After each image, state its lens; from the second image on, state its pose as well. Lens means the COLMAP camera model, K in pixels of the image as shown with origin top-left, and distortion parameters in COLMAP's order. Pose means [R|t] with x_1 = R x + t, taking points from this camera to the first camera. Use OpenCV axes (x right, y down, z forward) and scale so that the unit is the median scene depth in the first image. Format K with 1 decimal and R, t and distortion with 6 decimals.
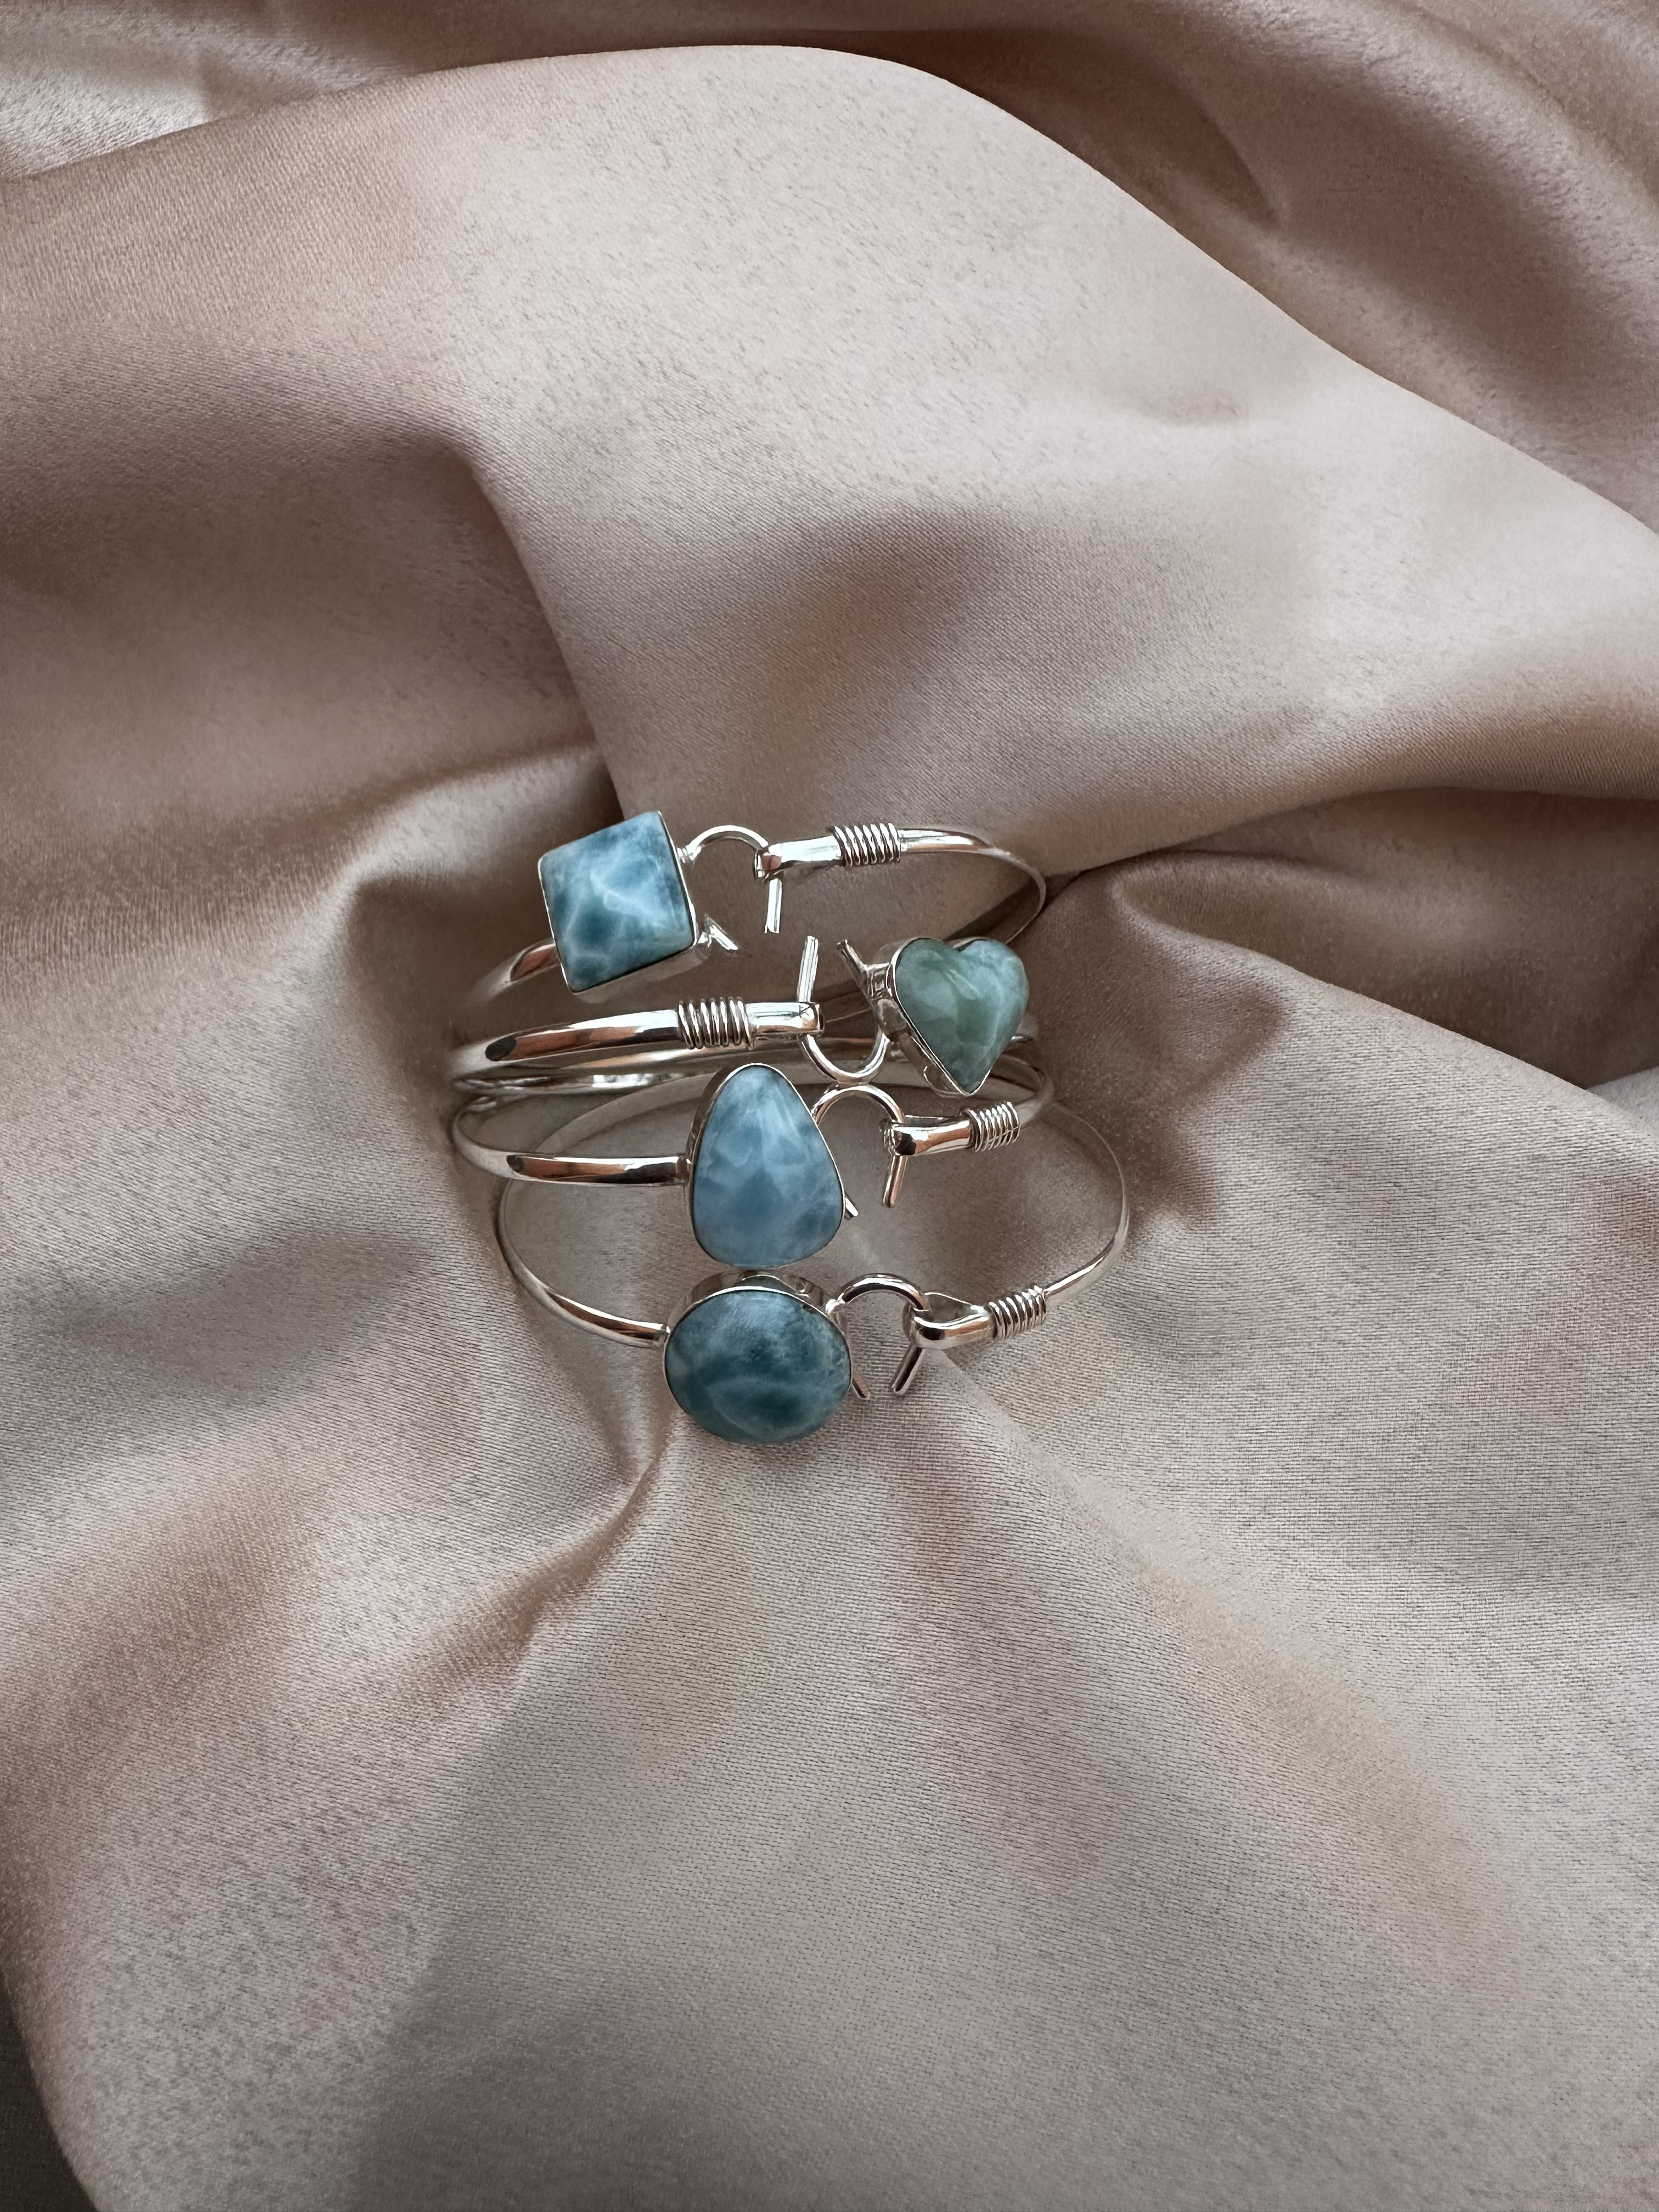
lens RADIAL K [[1530.1, 0, 829.5], [0, 1530.1, 1106.0], [0, 0, 1]] dist [-0.000727, -0.003878]
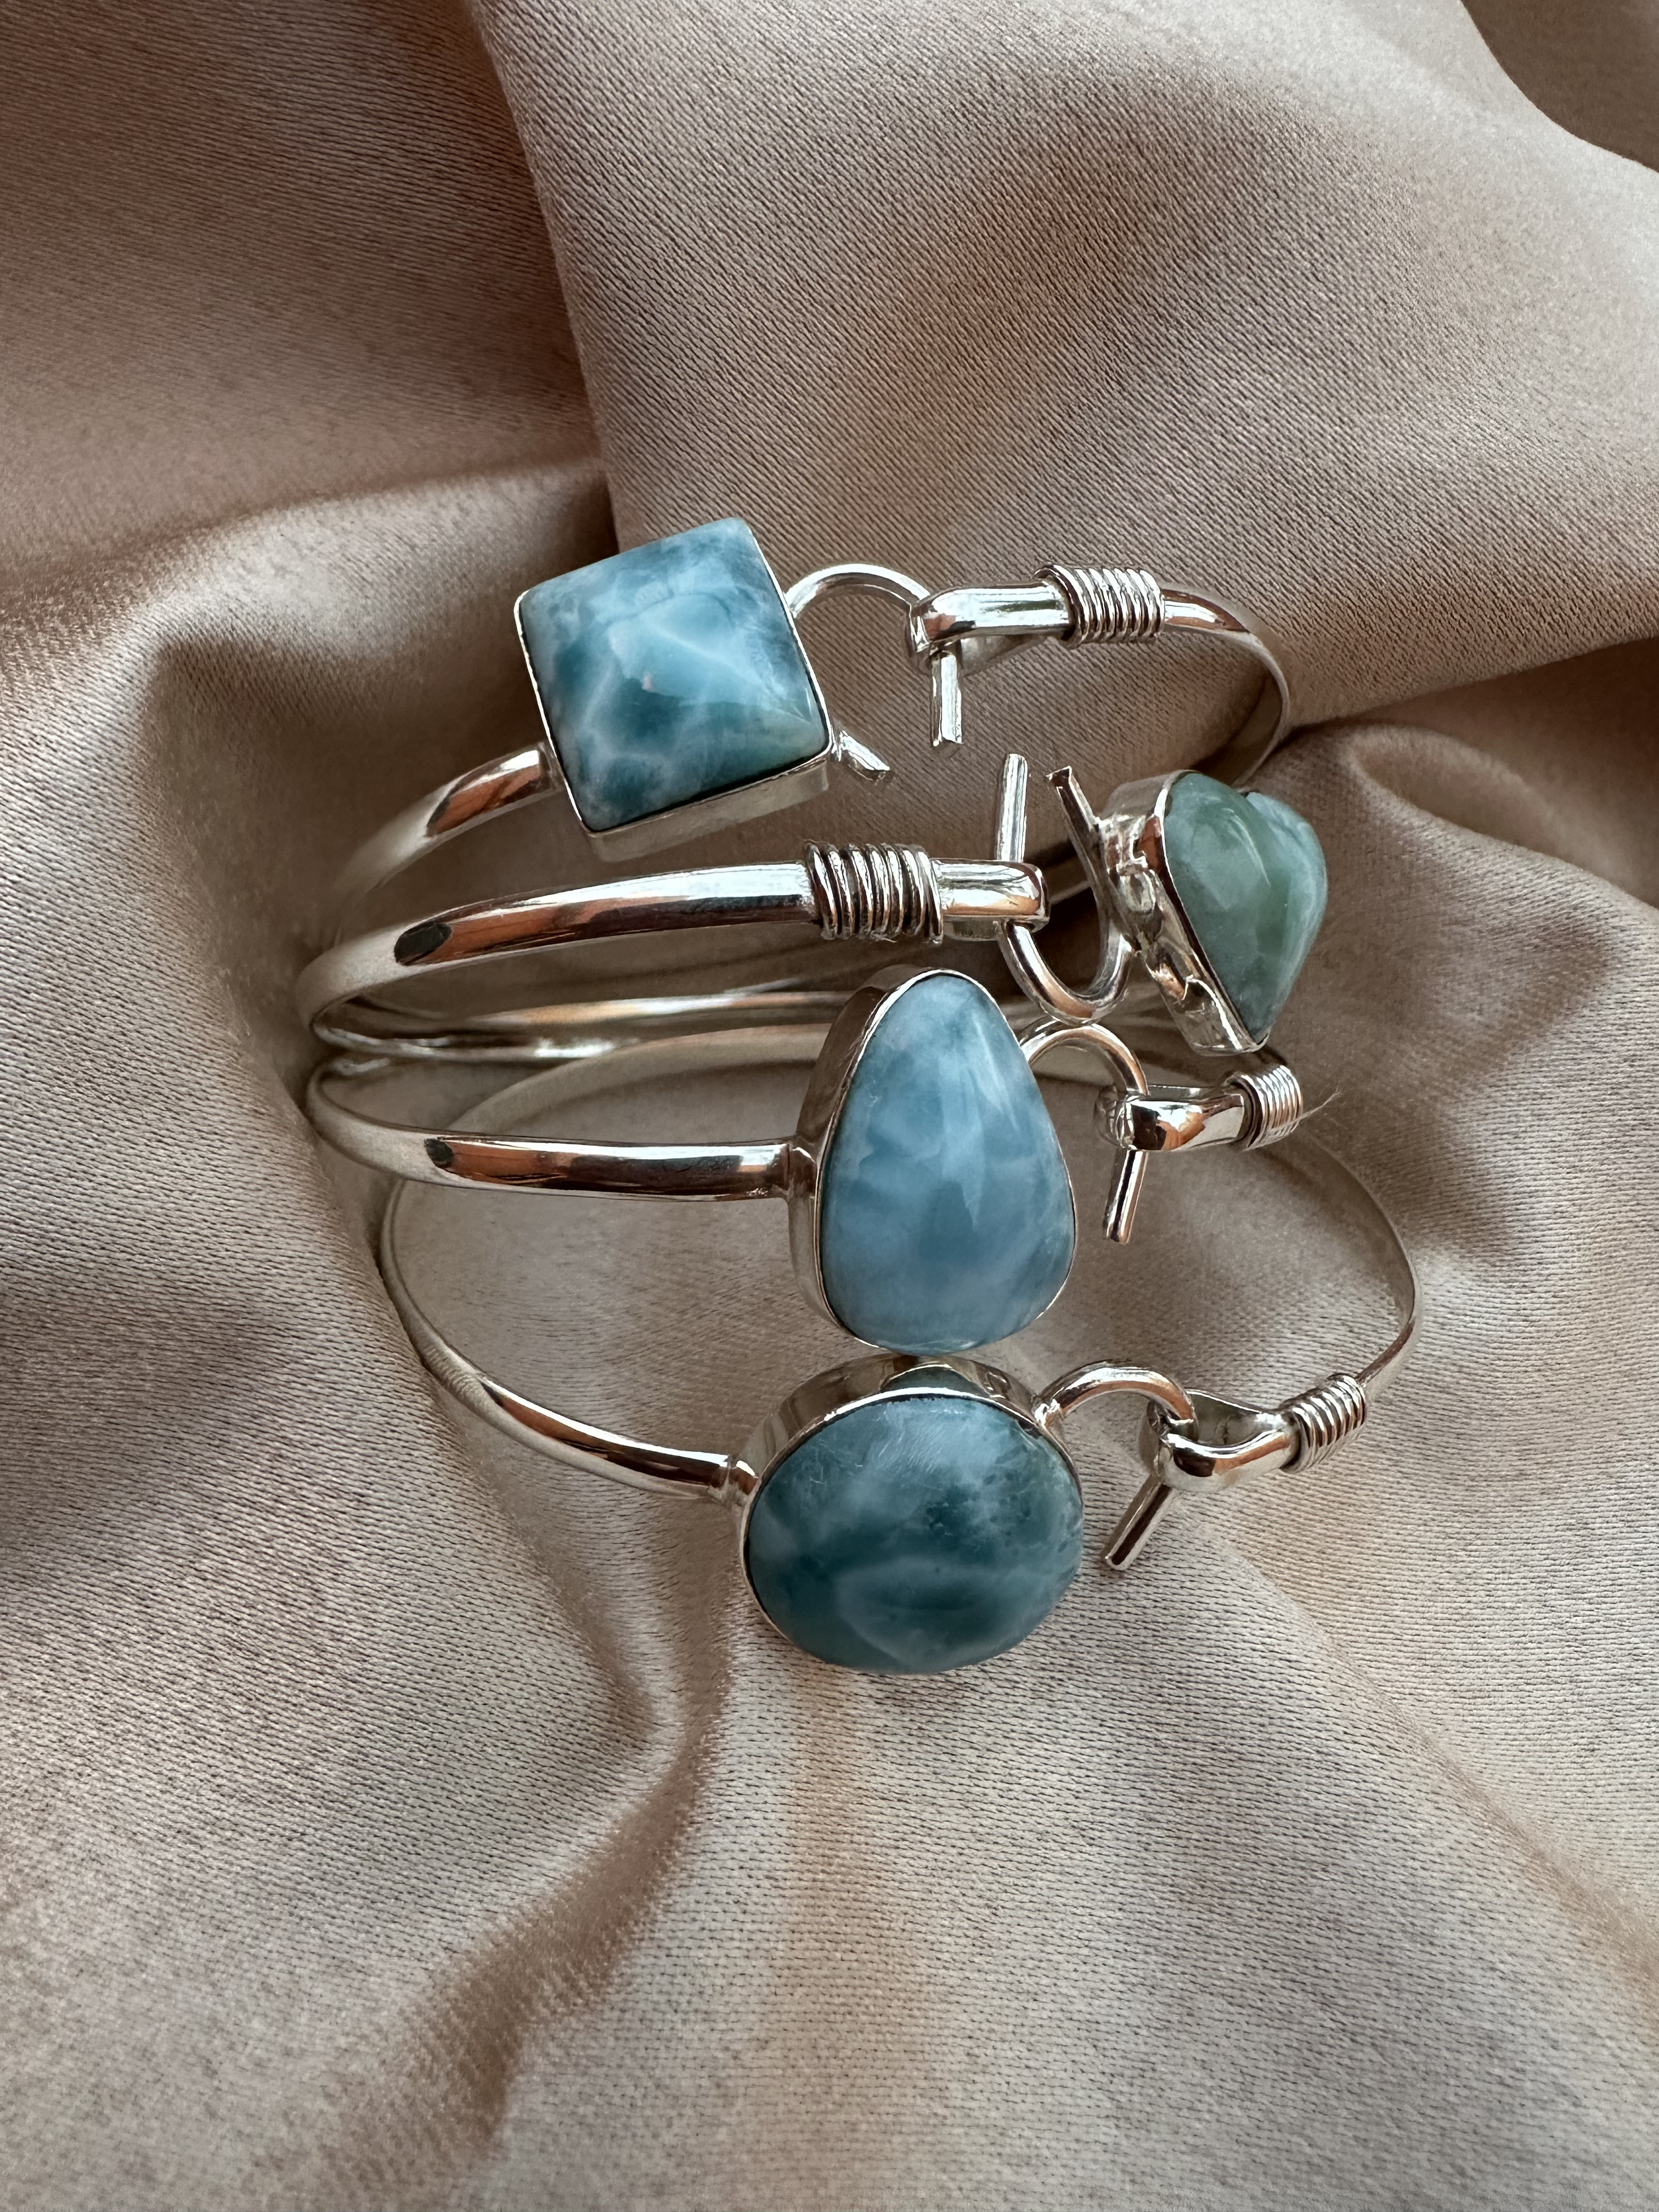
lens RADIAL K [[1633.8, 0, 828.3], [0, 1633.8, 1068.6], [0, 0, 1]] dist [-0.007086, -0.002611]
pose [[0.988234, 0.021105, 0.151485, -0.165941], [-0.013815, 0.998702, -0.049018, 0.033726], [-0.152323, 0.046349, 0.987243, 0.419437]]
